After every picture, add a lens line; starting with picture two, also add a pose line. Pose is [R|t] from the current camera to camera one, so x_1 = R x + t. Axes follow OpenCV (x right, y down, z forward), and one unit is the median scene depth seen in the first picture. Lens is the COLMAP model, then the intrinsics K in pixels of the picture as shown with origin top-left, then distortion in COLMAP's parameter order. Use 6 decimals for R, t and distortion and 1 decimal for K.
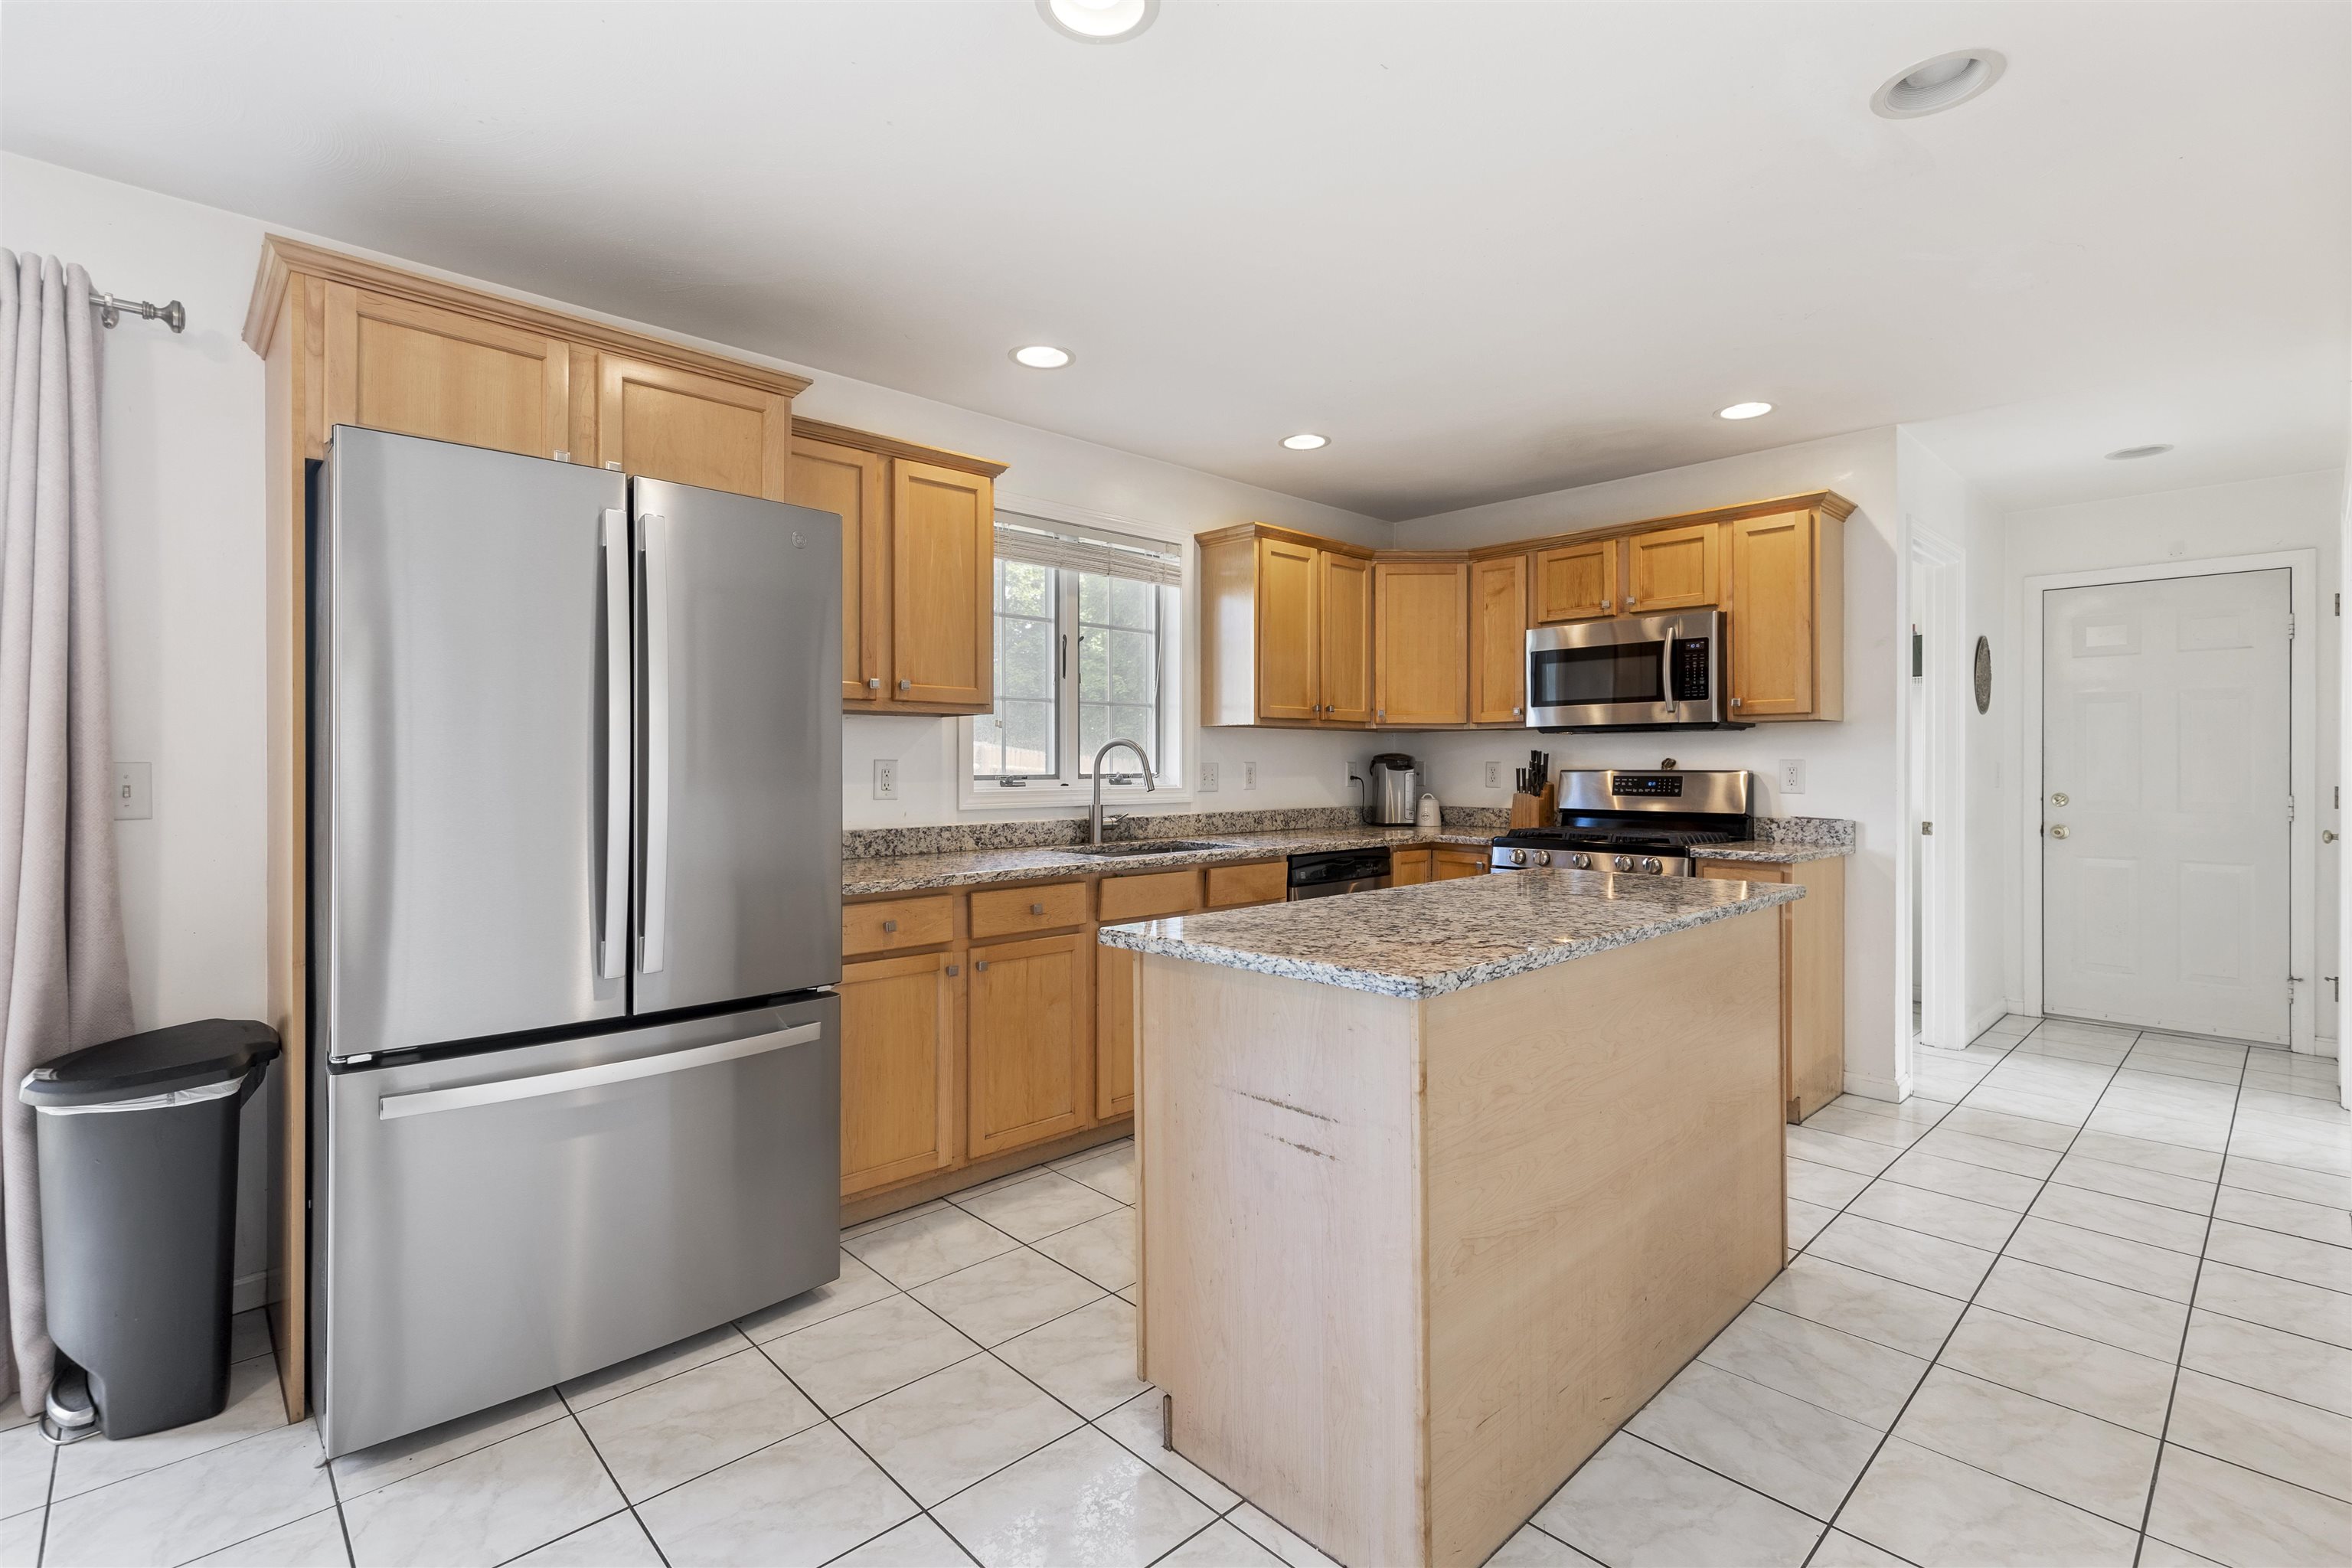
lens RADIAL K [[1069.8, 0, 1191.0], [0, 1069.8, 769.5], [0, 0, 1]] dist [0.009421, -0.000347]
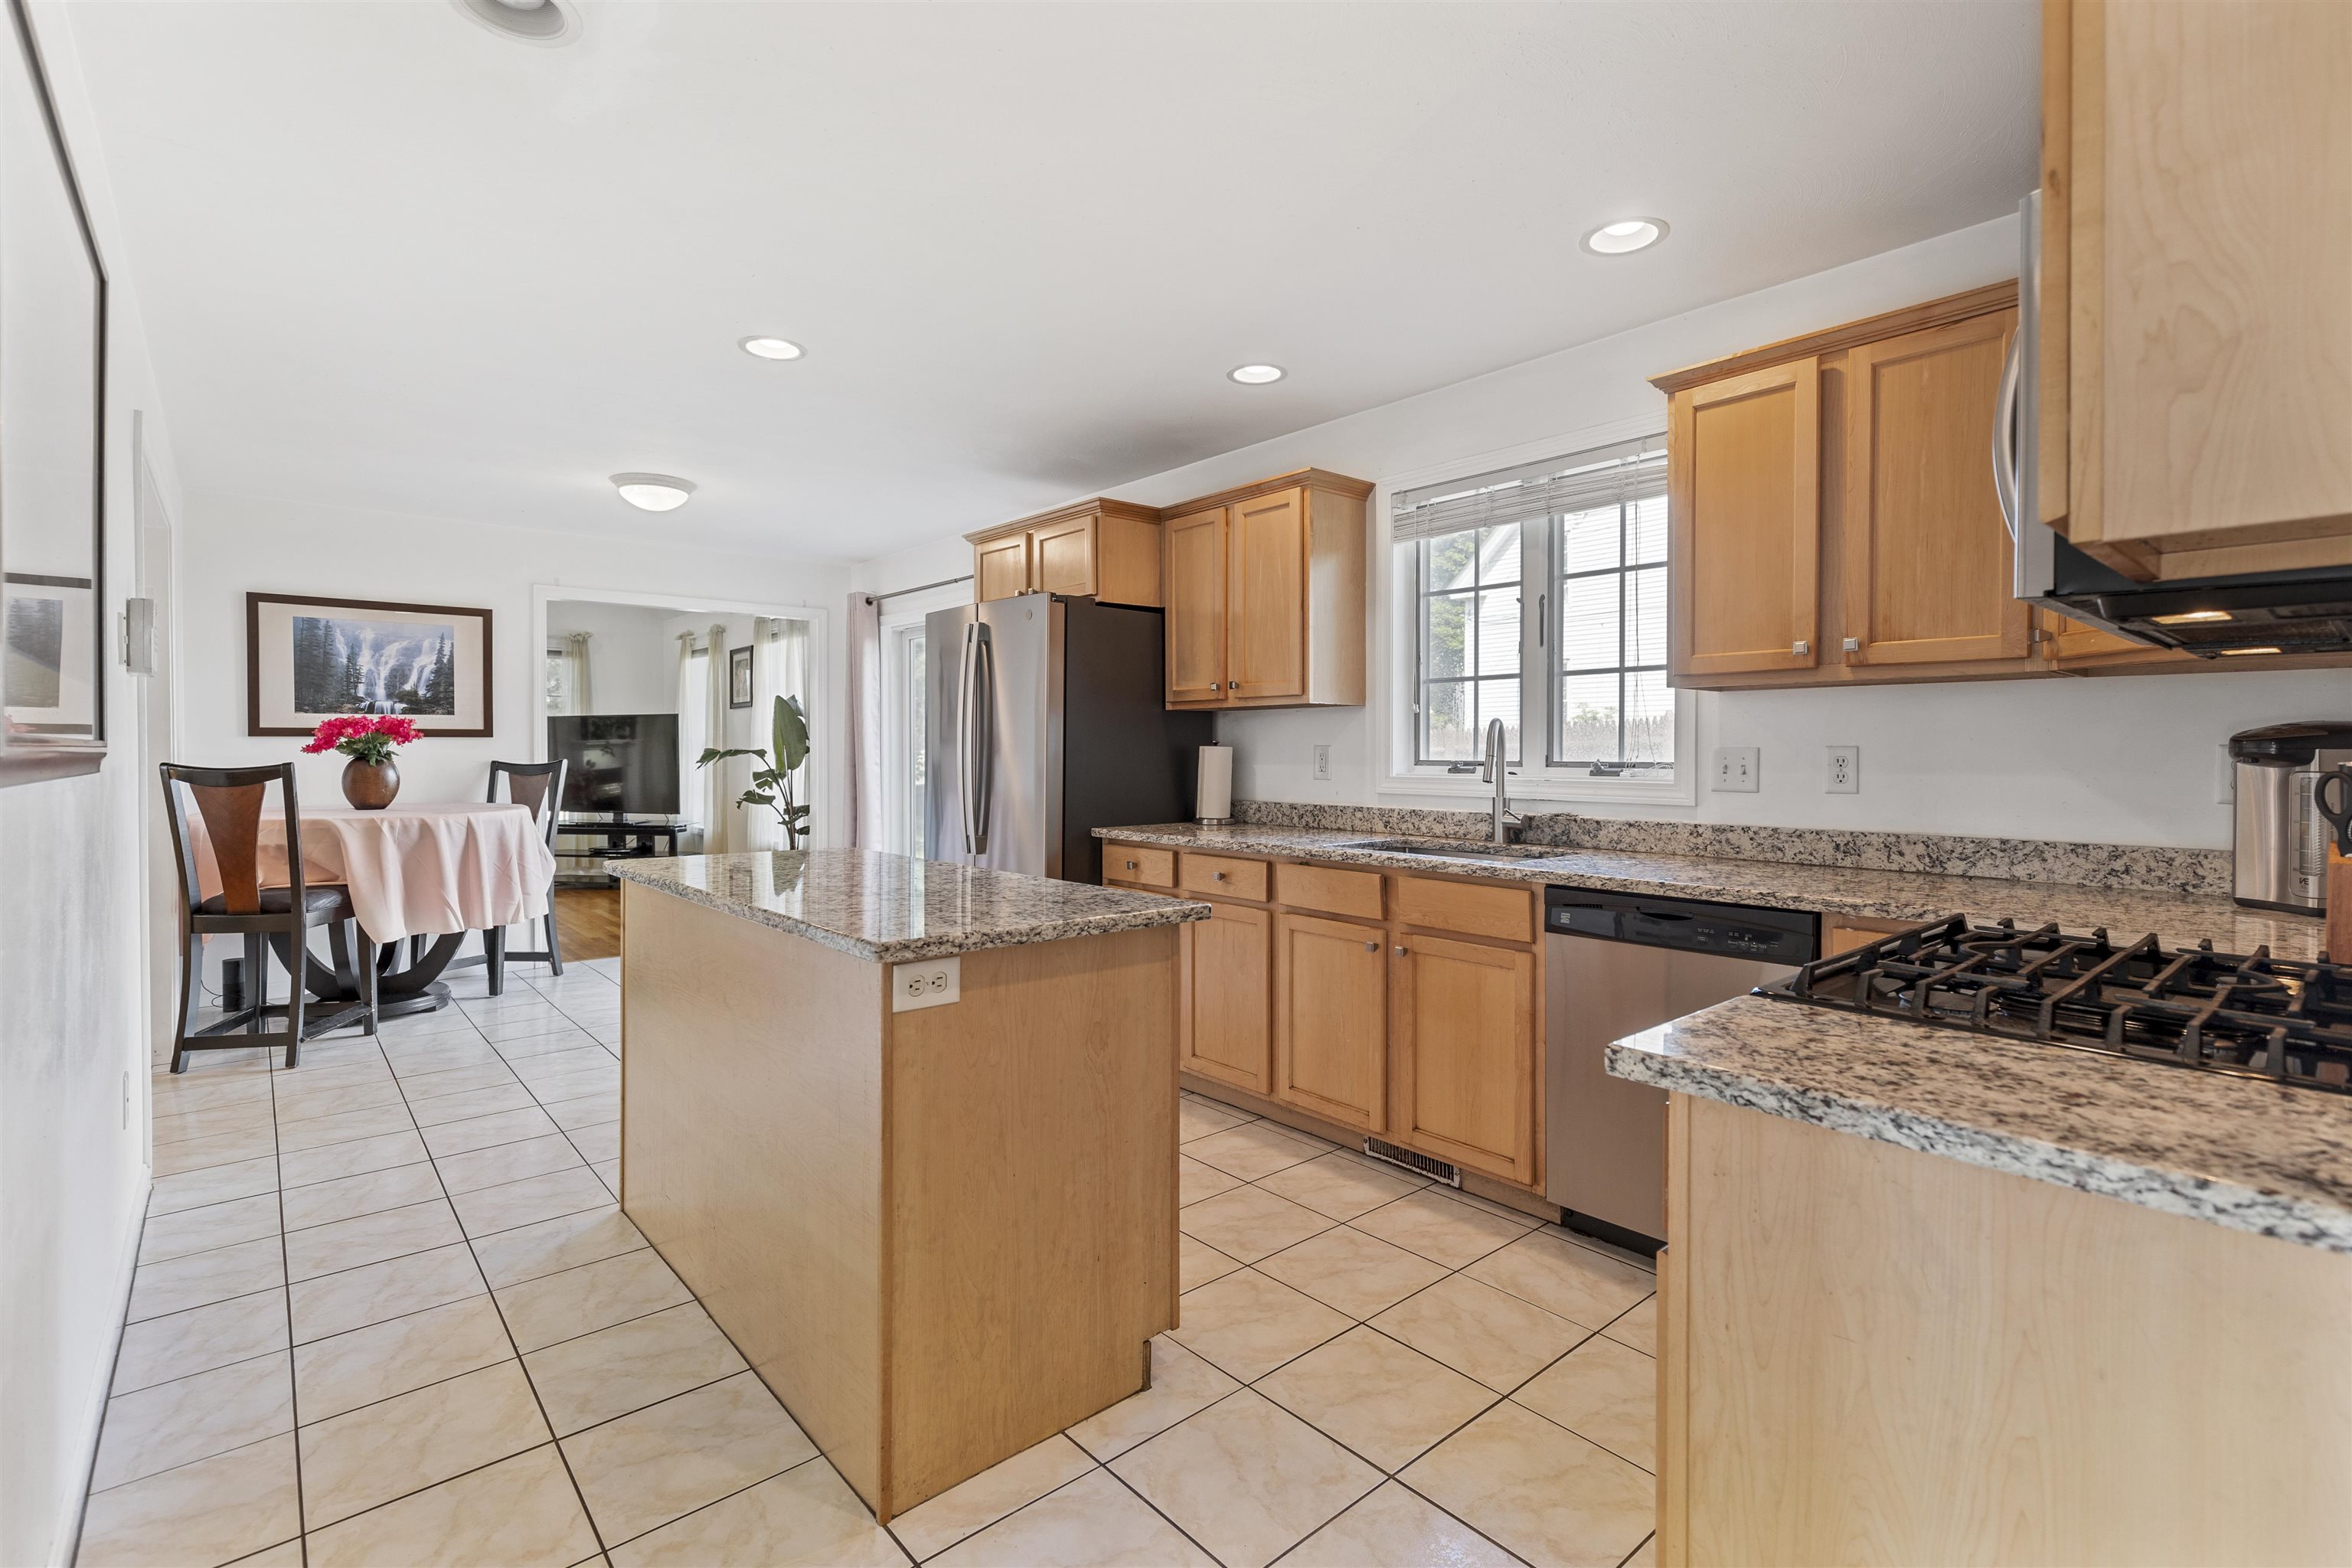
lens RADIAL K [[1069.8, 0, 1147.2], [0, 1069.8, 754.7], [0, 0, 1]] dist [0.009421, -0.000347]
pose [[-0.072716, 0.003561, -0.997346, 0.818704], [-0.008437, 0.999956, 0.004186, -0.001747], [0.997317, 0.008719, -0.072683, 0.832553]]
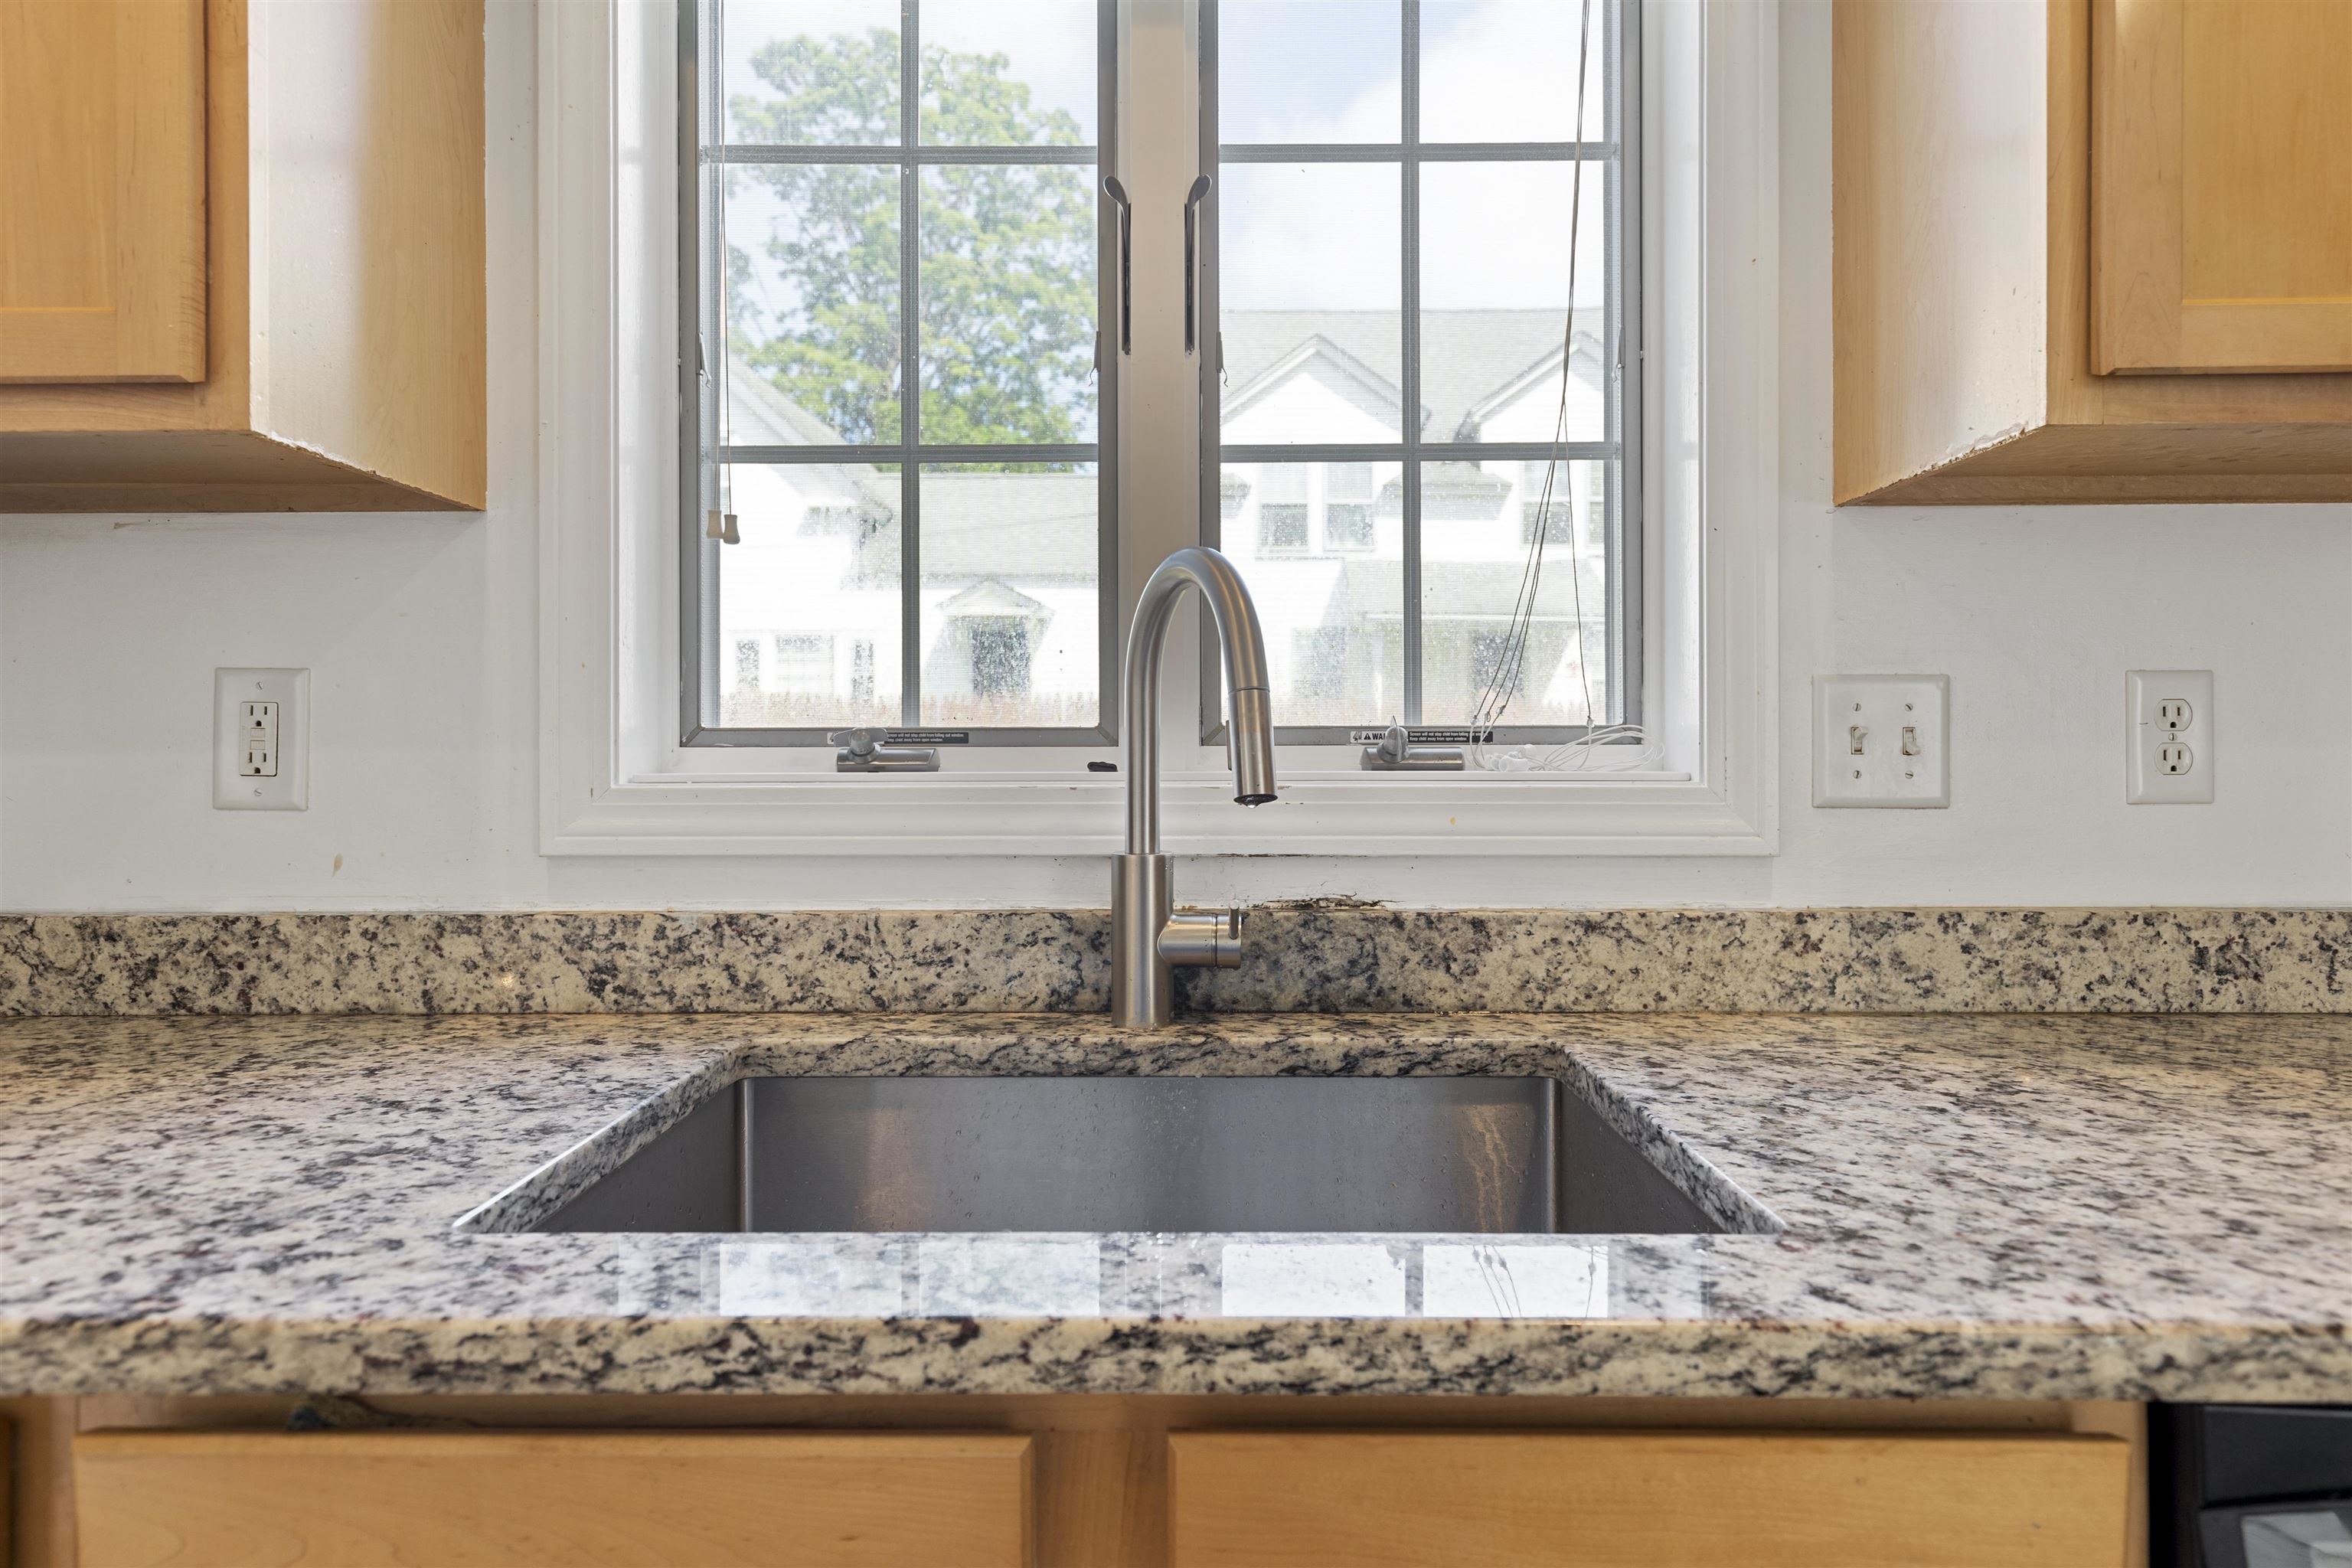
lens RADIAL K [[1307.4, 0, 1178.9], [0, 1307.4, 764.2], [0, 0, 1]] dist [0.005800, 0.001621]
pose [[0.718827, -0.005782, -0.695165, 0.115813], [-0.003464, 0.999923, -0.011898, 0.018674], [0.695180, 0.010961, 0.718752, 0.856555]]
